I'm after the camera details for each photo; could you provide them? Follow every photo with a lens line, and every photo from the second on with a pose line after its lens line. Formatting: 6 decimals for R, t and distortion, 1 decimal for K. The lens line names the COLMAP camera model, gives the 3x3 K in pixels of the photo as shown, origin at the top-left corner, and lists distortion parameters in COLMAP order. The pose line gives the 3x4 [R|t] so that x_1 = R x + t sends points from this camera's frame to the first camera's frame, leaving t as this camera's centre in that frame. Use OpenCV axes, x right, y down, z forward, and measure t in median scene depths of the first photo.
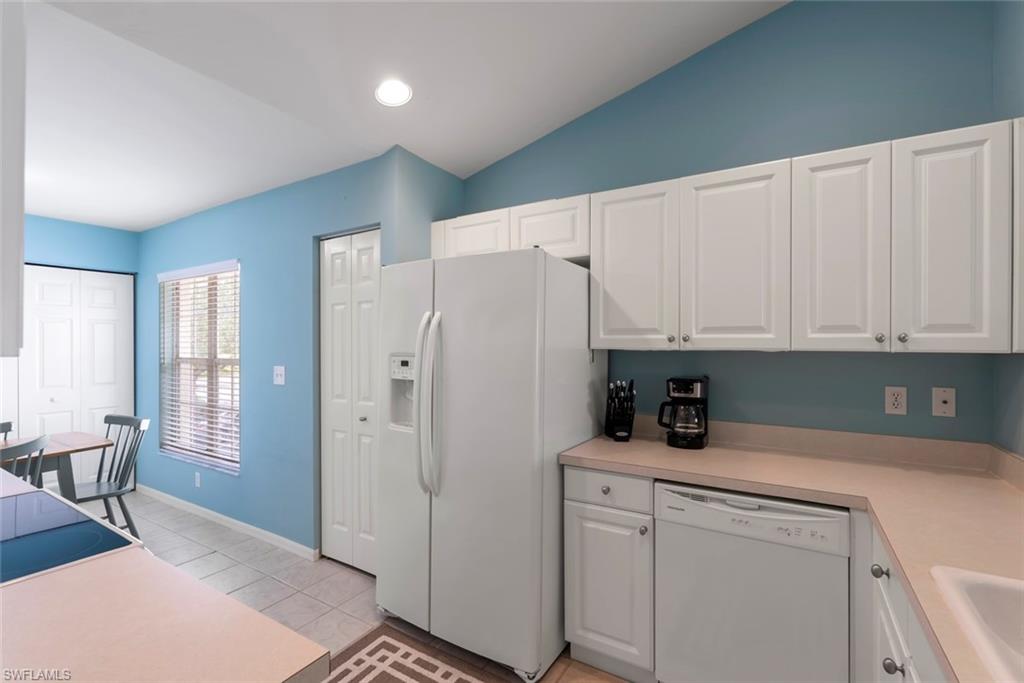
lens RADIAL K [[456.6, 0, 513.2], [0, 456.6, 342.3], [0, 0, 1]] dist [-0.000545, -0.000006]
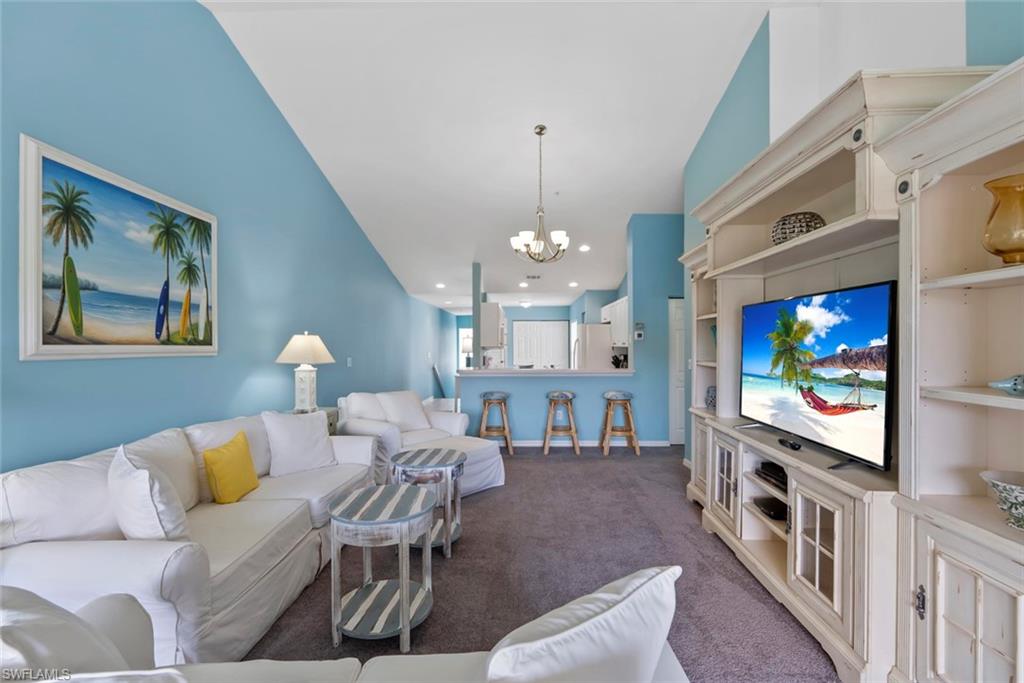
lens RADIAL K [[460.1, 0, 511.9], [0, 460.1, 351.3], [0, 0, 1]] dist [-0.002859, 0.000046]
pose [[0.499893, 0.009031, -0.866040, 2.960898], [0.011720, 0.999784, 0.017191, -0.017491], [0.866008, -0.018744, 0.499679, -1.522713]]
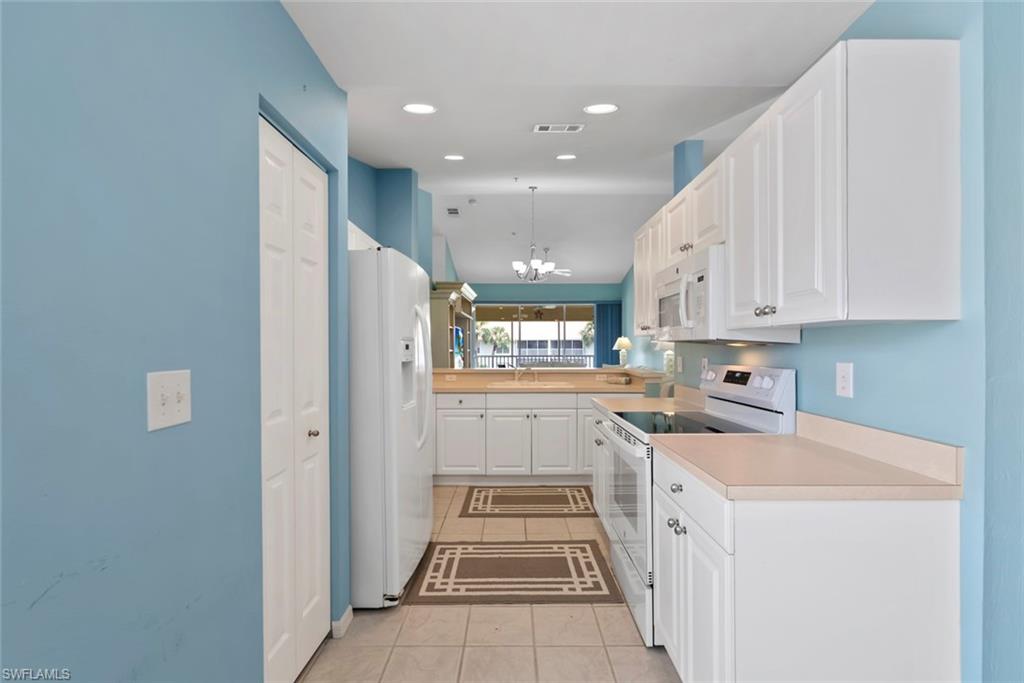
lens RADIAL K [[459.2, 0, 511.4], [0, 459.2, 344.9], [0, 0, 1]] dist [0.000319, 0.000245]
pose [[-0.523731, 0.002560, 0.851880, -1.321808], [-0.006089, 0.999959, -0.006749, 0.046919], [-0.851862, -0.008722, -0.523694, 1.374500]]
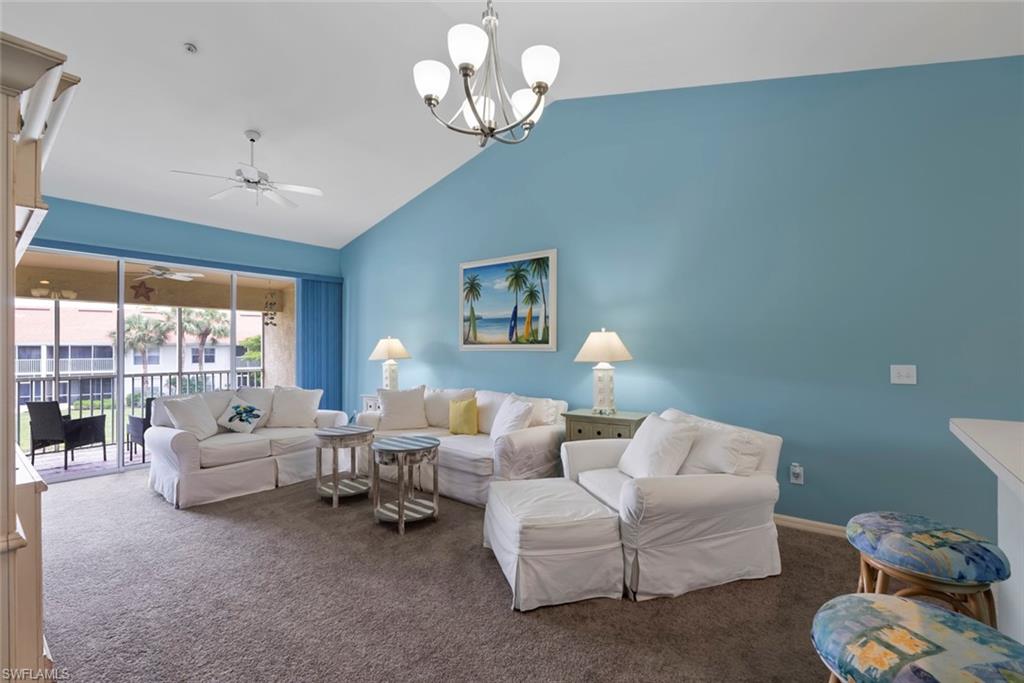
lens RADIAL K [[458.7, 0, 512.2], [0, 458.7, 344.3], [0, 0, 1]] dist [-0.002971, 0.000095]
pose [[-0.993898, 0.007803, 0.110023, 1.045886], [0.005297, 0.999720, -0.023052, 0.027884], [-0.110172, -0.022328, -0.993662, 0.526307]]
